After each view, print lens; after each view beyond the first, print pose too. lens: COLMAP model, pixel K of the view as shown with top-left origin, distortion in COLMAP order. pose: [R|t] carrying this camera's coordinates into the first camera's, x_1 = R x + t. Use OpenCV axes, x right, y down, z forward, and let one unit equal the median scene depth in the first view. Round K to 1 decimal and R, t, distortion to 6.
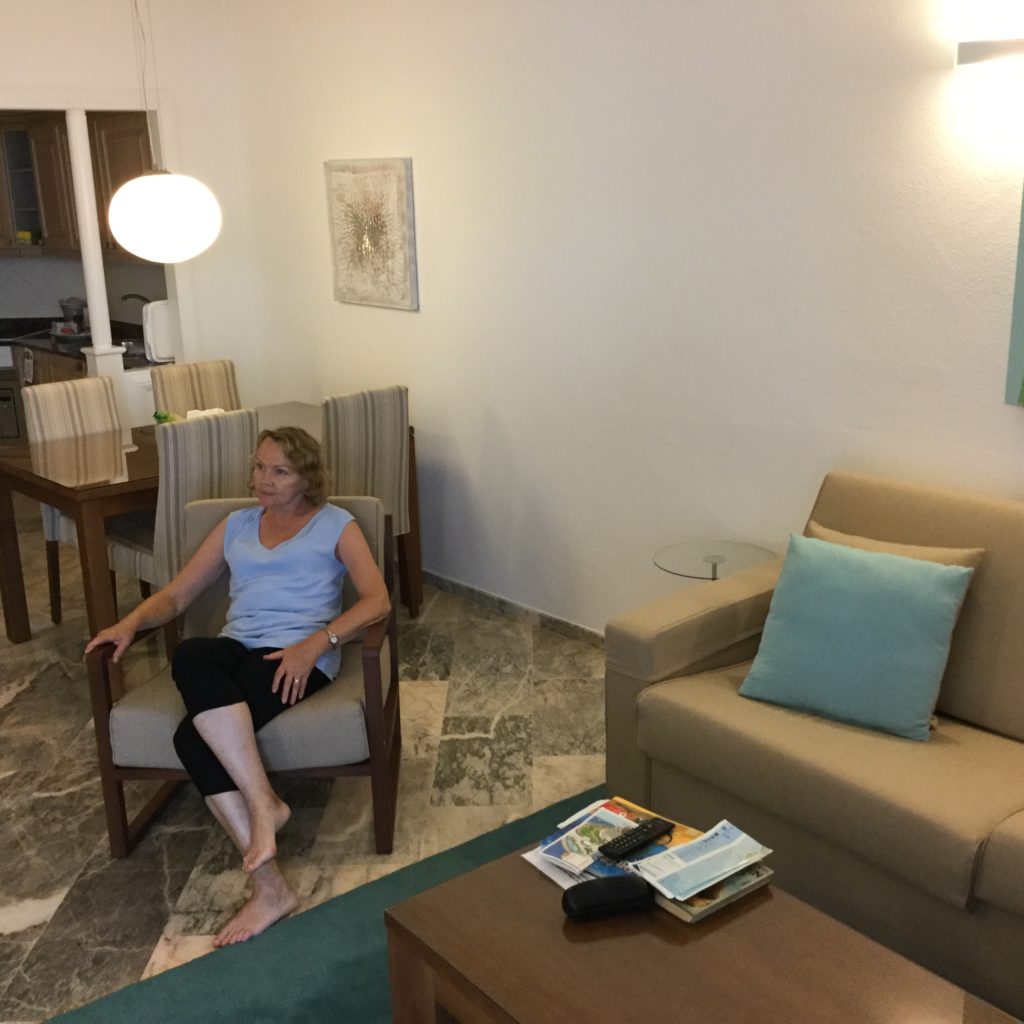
lens RADIAL K [[1230.2, 0, 512.0], [0, 1230.2, 512.0], [0, 0, 1]] dist [0.124360, -0.253525]
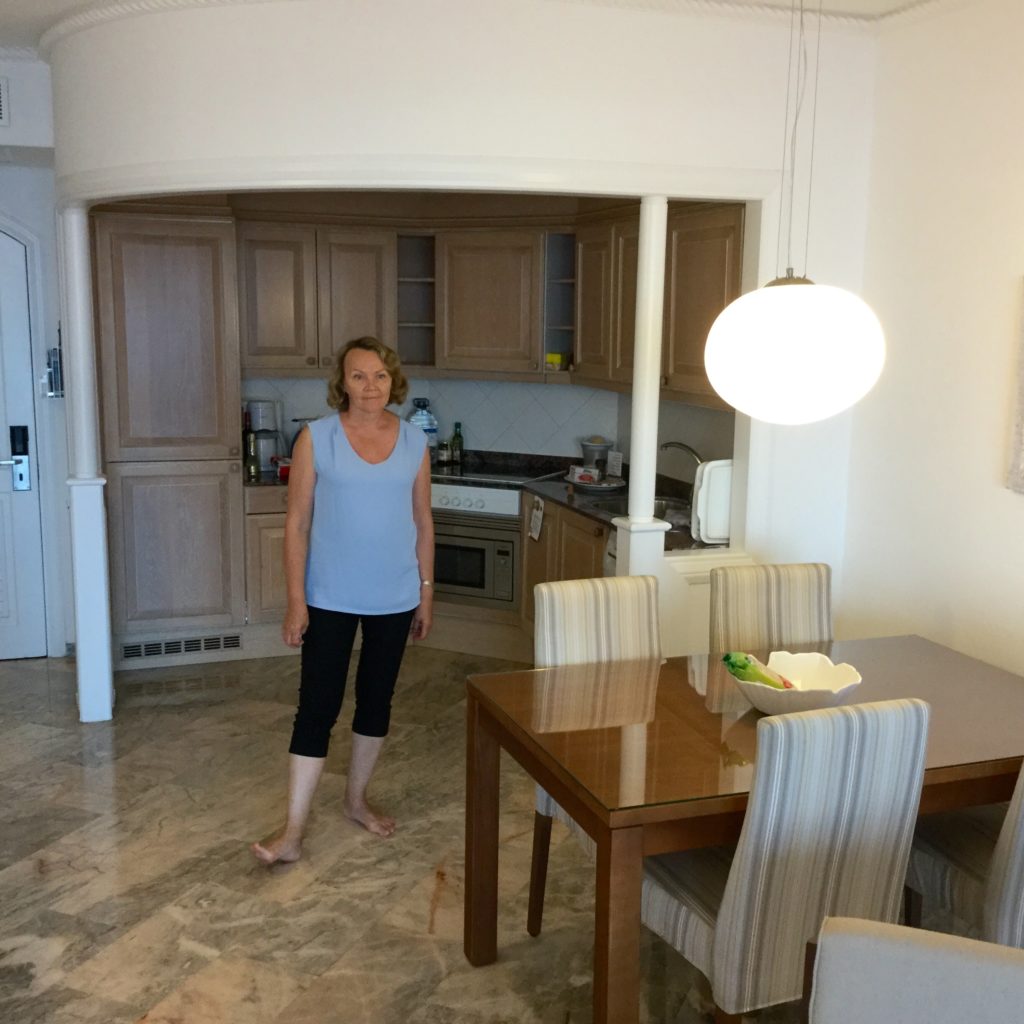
lens RADIAL K [[1230.2, 0, 512.0], [0, 1230.2, 512.0], [0, 0, 1]] dist [0.124360, -0.253525]
pose [[0.927105, 0.104083, -0.360059, -0.141468], [-0.137962, 0.987986, -0.069636, -0.076941], [0.348485, 0.114235, 0.930327, 0.309138]]
